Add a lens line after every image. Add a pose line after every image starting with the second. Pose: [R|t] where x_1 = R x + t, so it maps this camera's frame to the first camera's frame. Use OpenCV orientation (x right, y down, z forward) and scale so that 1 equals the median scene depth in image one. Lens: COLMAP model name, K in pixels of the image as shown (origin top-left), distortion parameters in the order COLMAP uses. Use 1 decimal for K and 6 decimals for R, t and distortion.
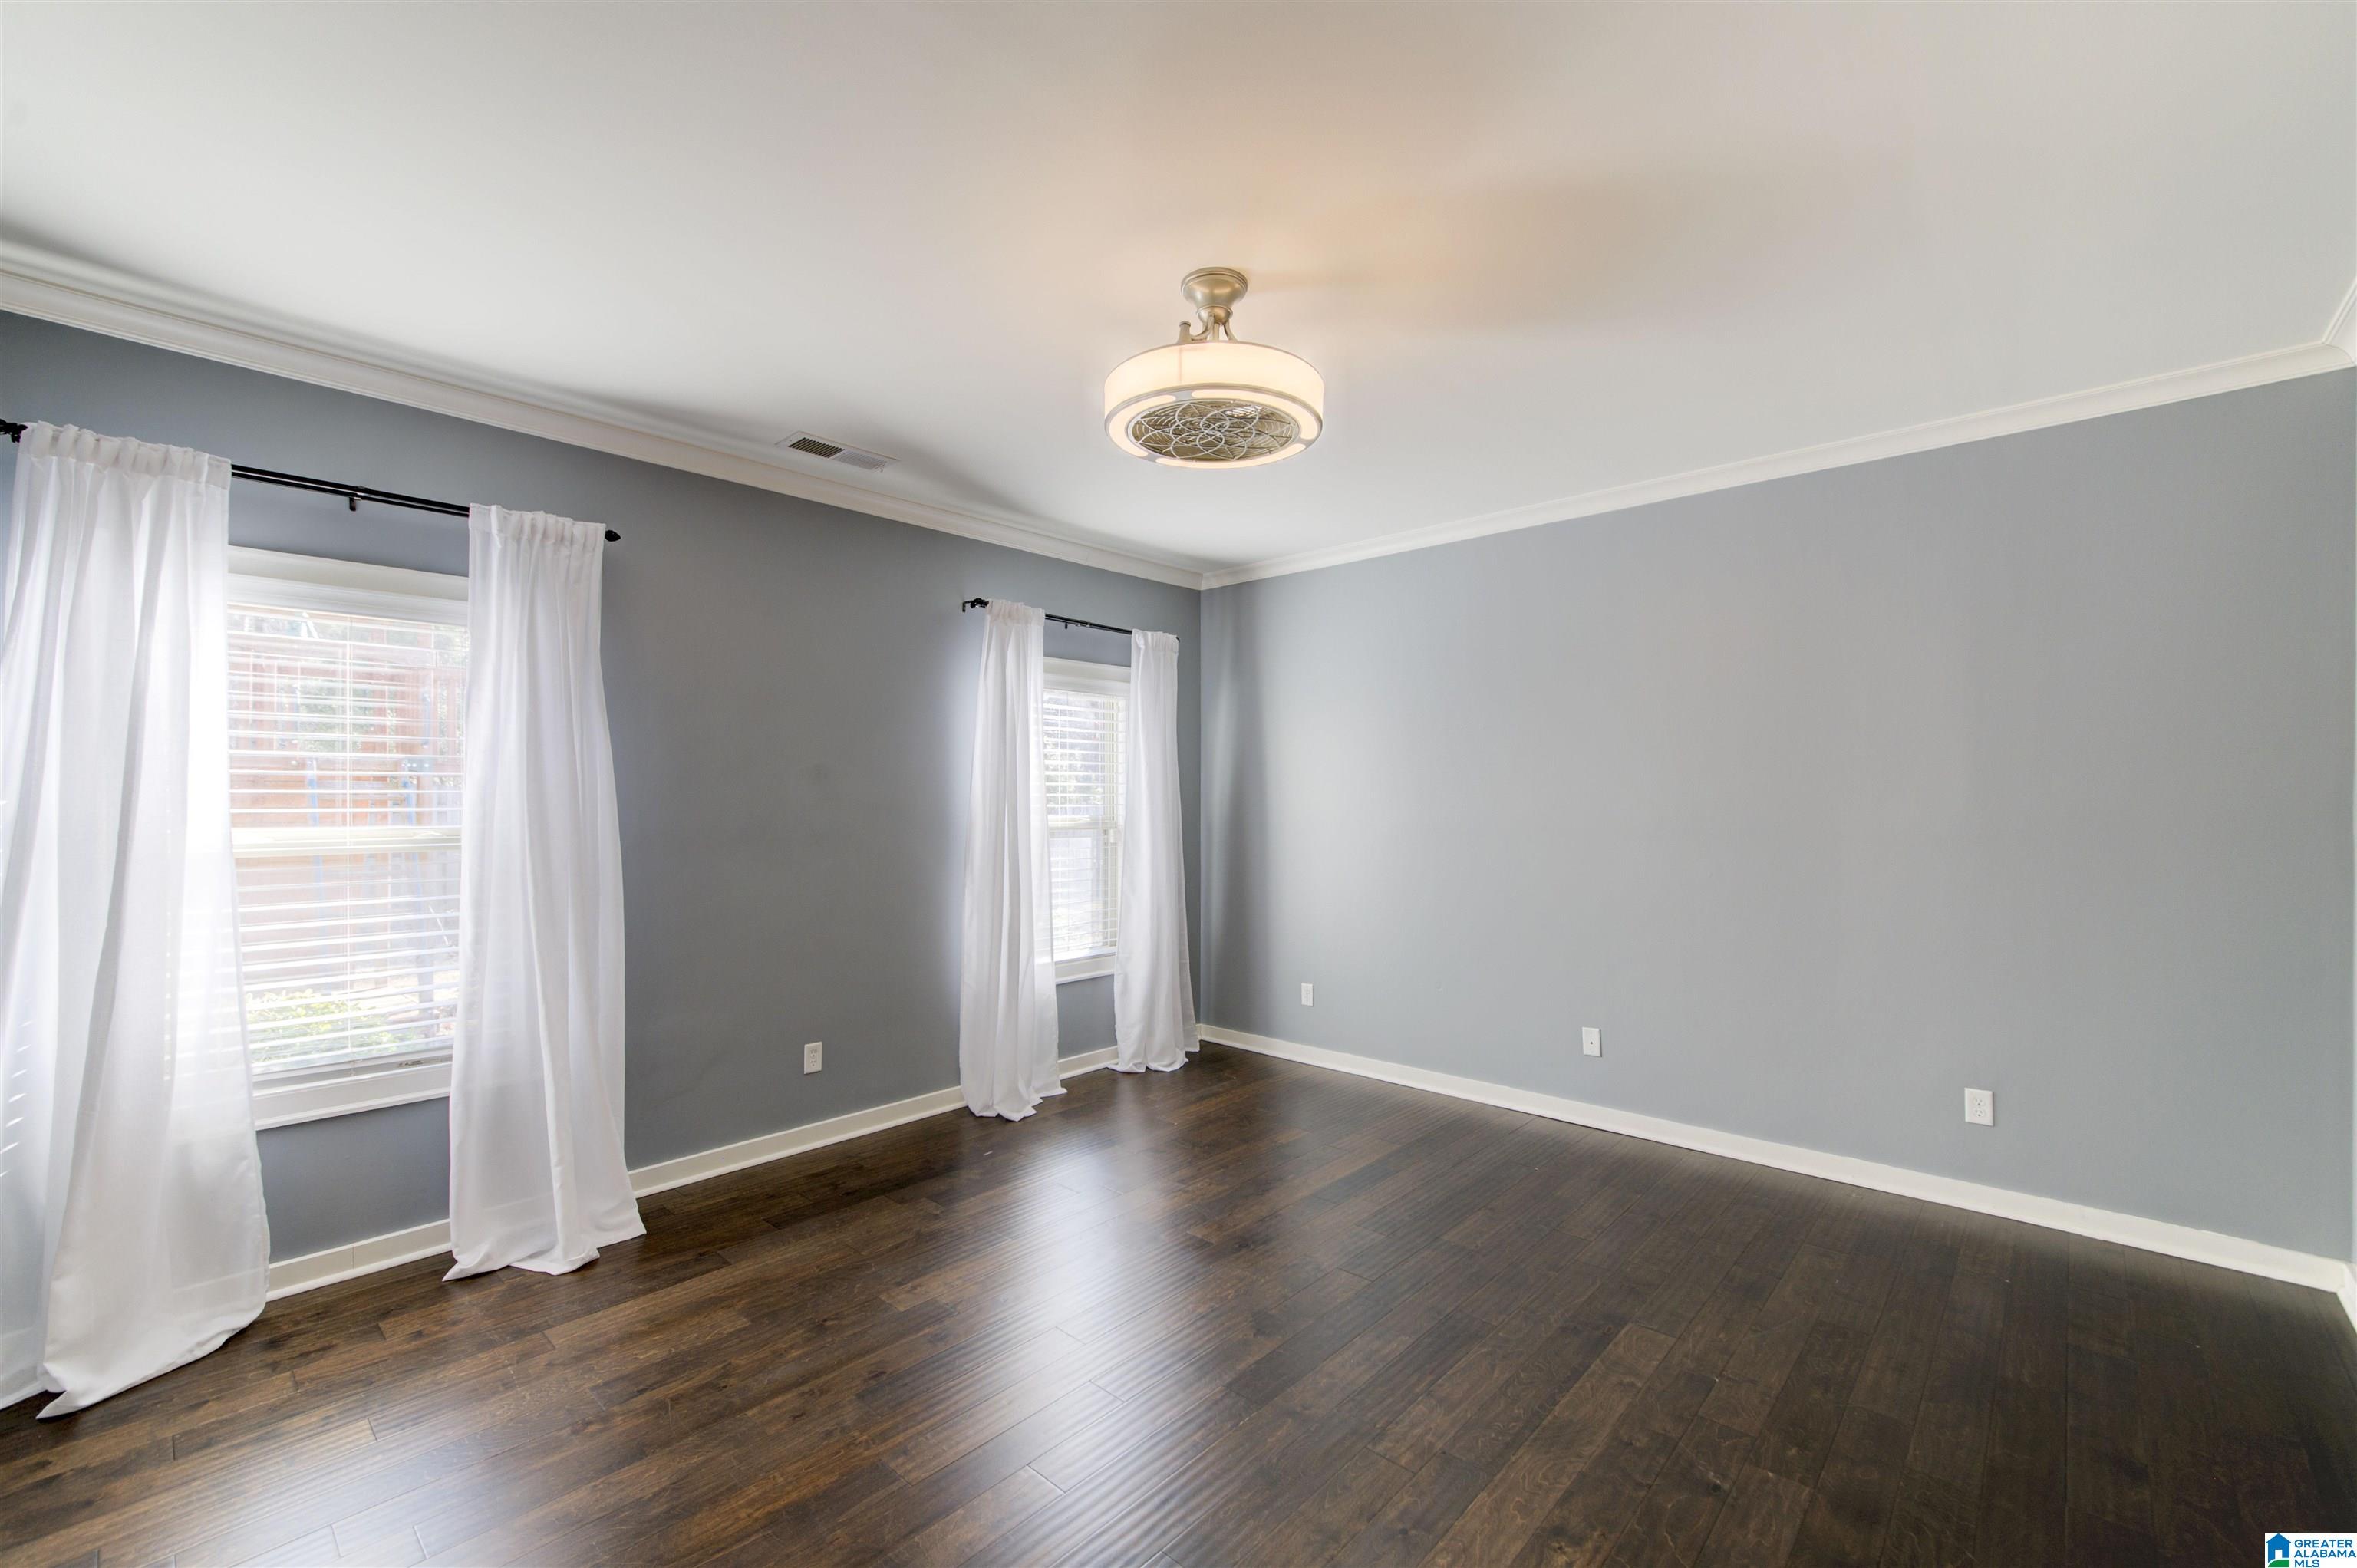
lens RADIAL K [[962.3, 0, 1178.5], [0, 962.3, 779.0], [0, 0, 1]] dist [0.003526, 0.000053]
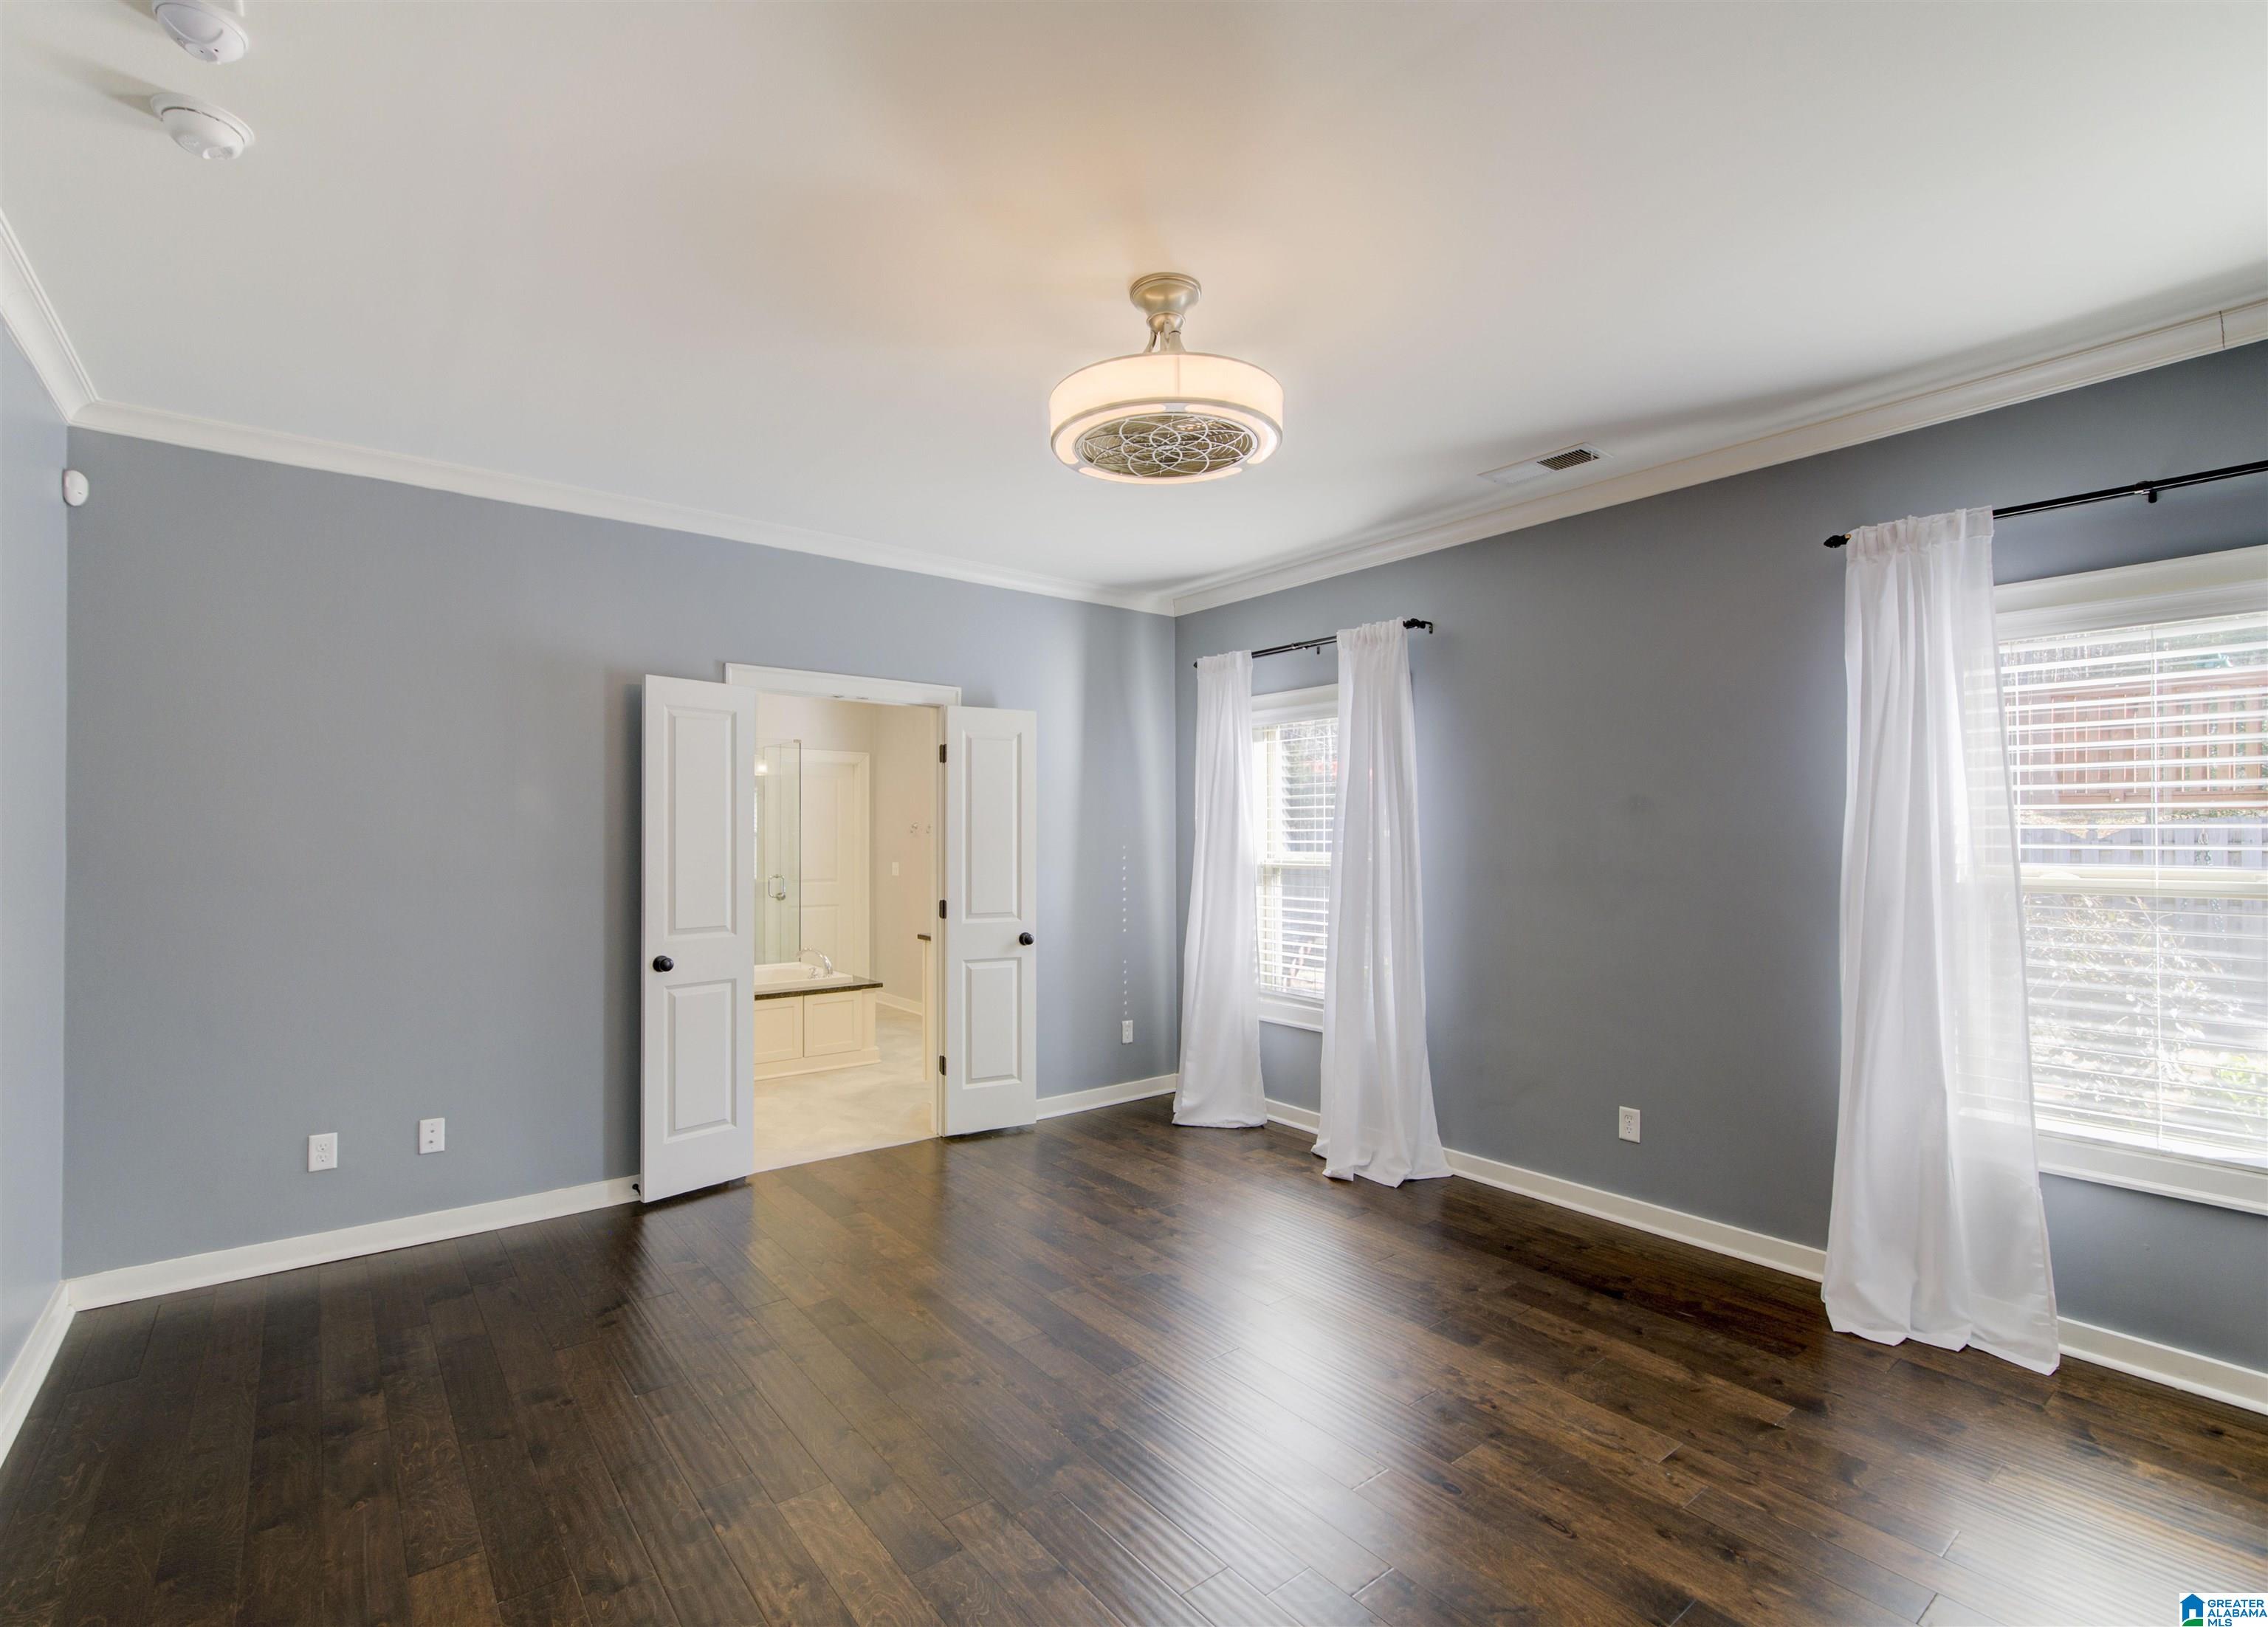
lens RADIAL K [[1037.6, 0, 1133.8], [0, 1037.6, 816.2], [0, 0, 1]] dist [-0.003981, 0.000057]
pose [[-0.148442, -0.017458, -0.988767, 0.703008], [0.020713, 0.999570, -0.020758, 0.014981], [0.988704, -0.023562, -0.148017, 0.755317]]
